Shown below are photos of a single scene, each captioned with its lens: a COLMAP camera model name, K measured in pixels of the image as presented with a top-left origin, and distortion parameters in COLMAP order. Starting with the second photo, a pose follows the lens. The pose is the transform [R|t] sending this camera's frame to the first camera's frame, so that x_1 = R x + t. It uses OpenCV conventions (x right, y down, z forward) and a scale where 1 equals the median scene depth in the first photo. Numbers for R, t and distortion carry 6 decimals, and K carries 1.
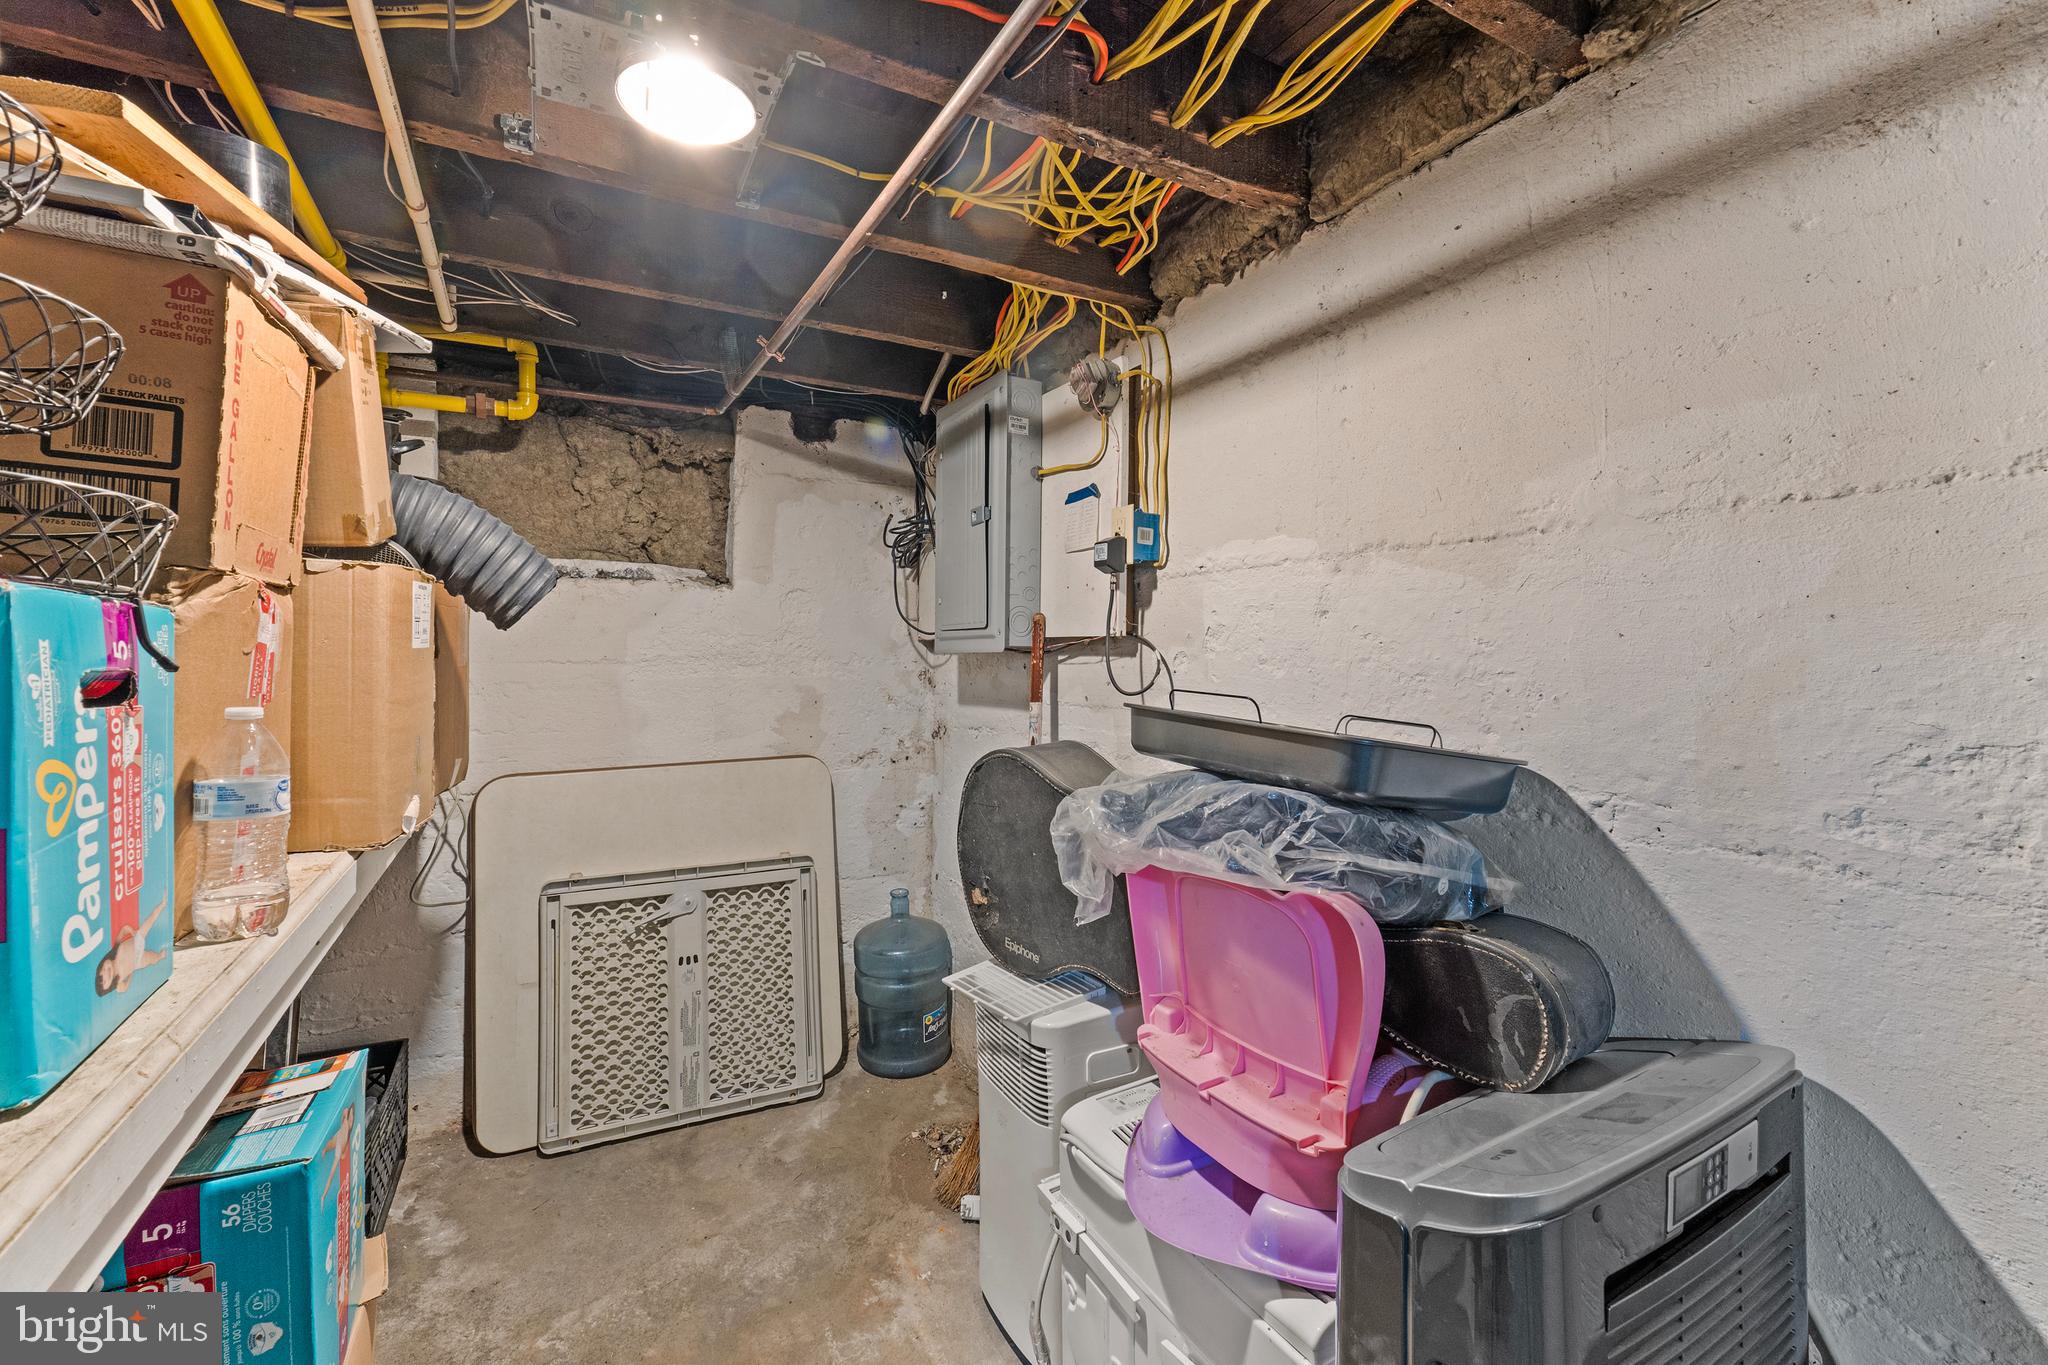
lens RADIAL K [[874.1, 0, 1024.4], [0, 874.1, 672.7], [0, 0, 1]] dist [-0.002997, -0.000089]
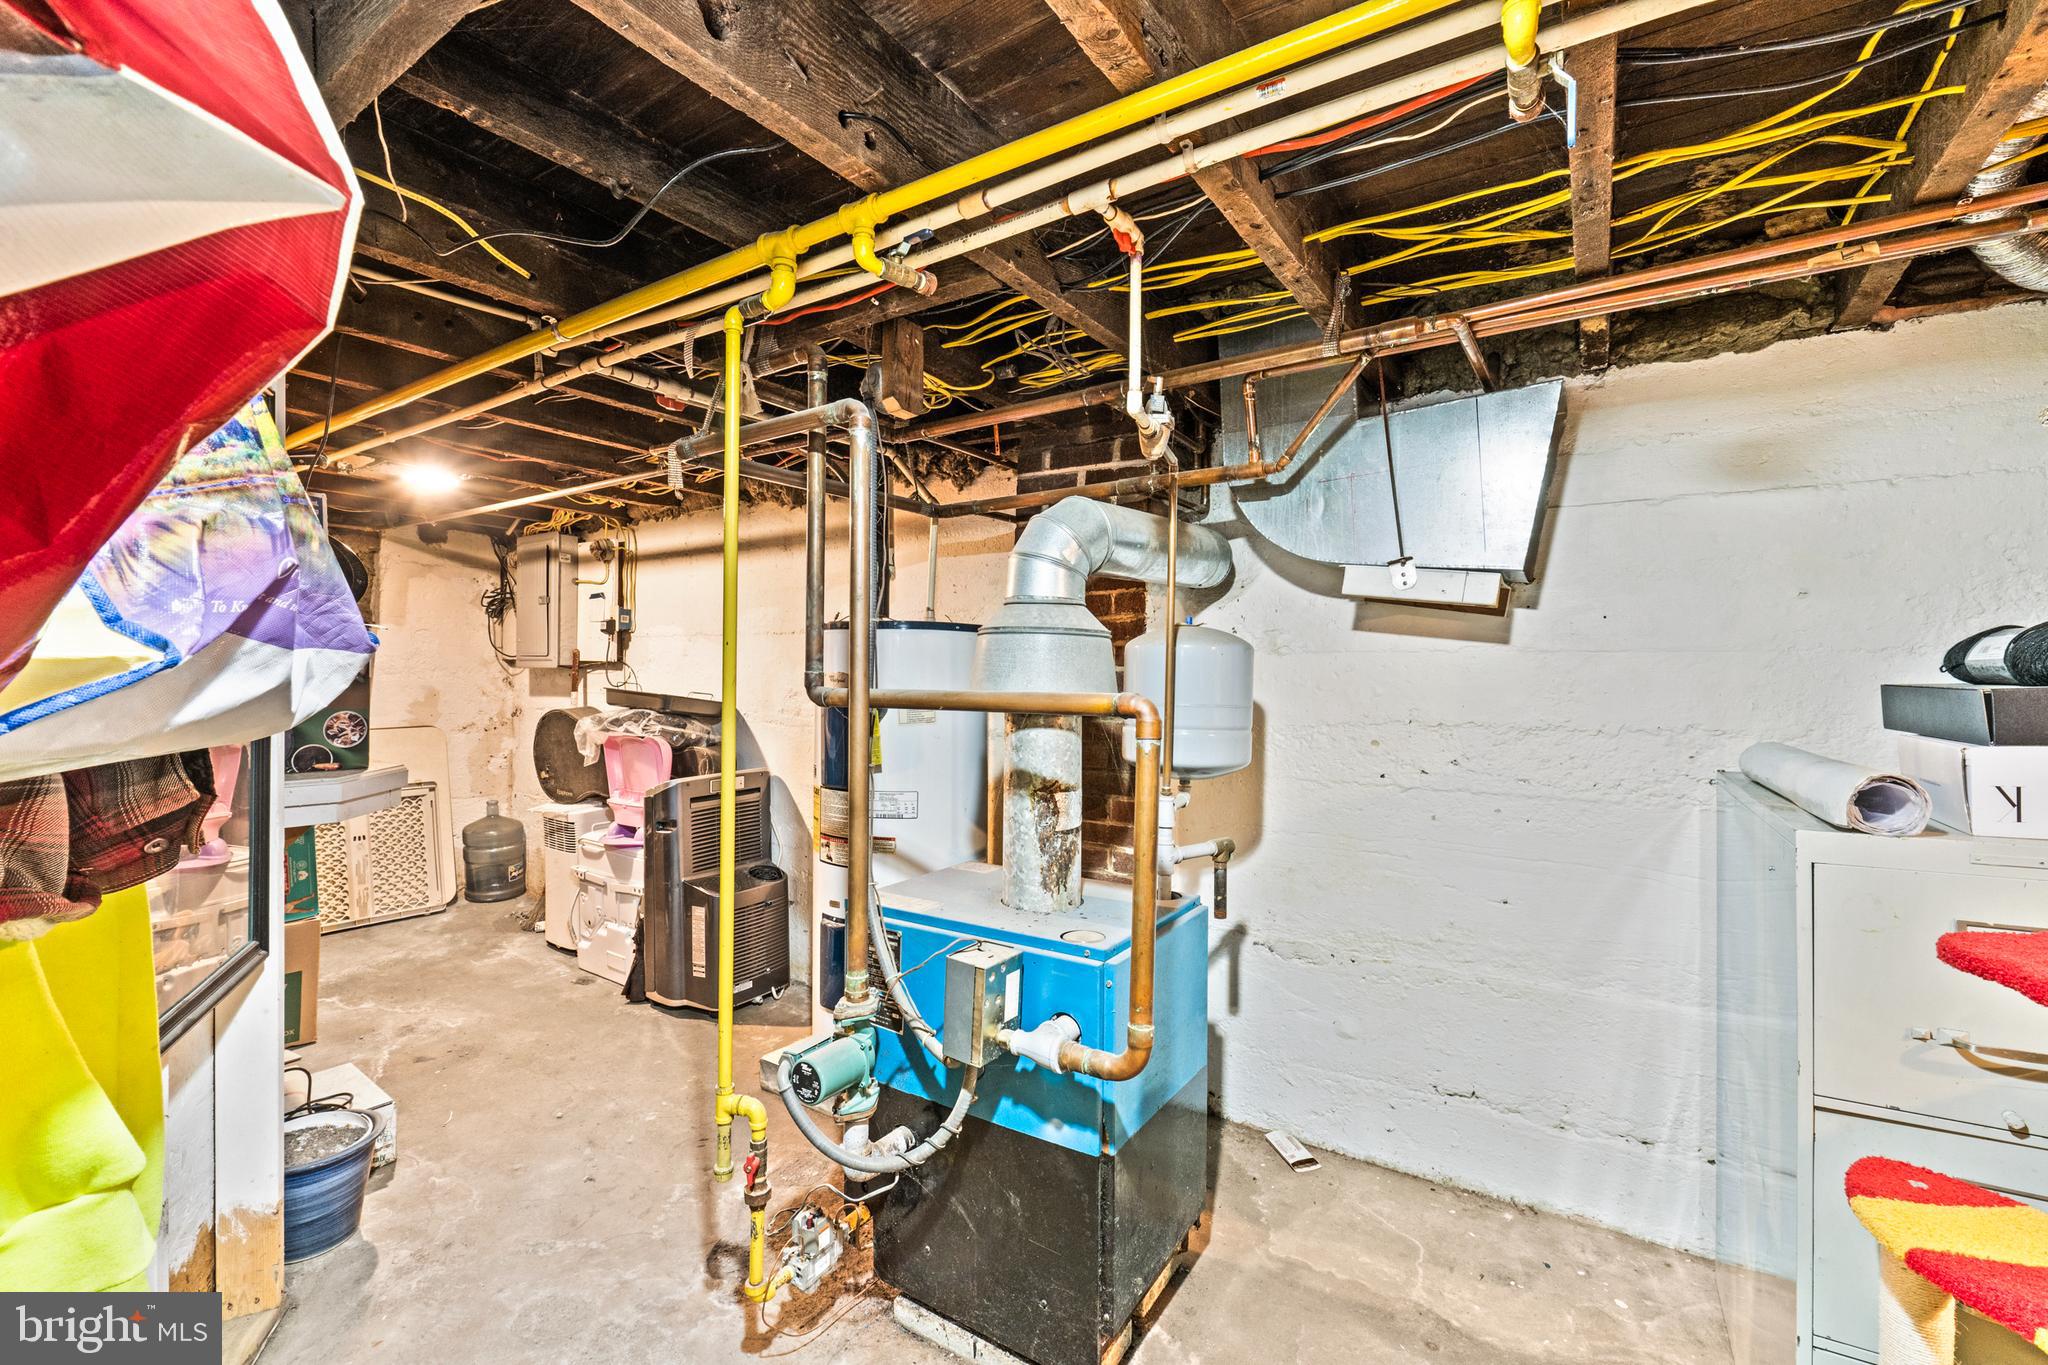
lens RADIAL K [[874.1, 0, 1016.5], [0, 874.1, 688.0], [0, 0, 1]] dist [-0.002997, -0.000089]
pose [[0.900251, -0.002765, 0.435363, 0.055915], [0.000566, 0.999986, 0.005179, 0.014585], [-0.435371, -0.004416, 0.900240, -1.352774]]
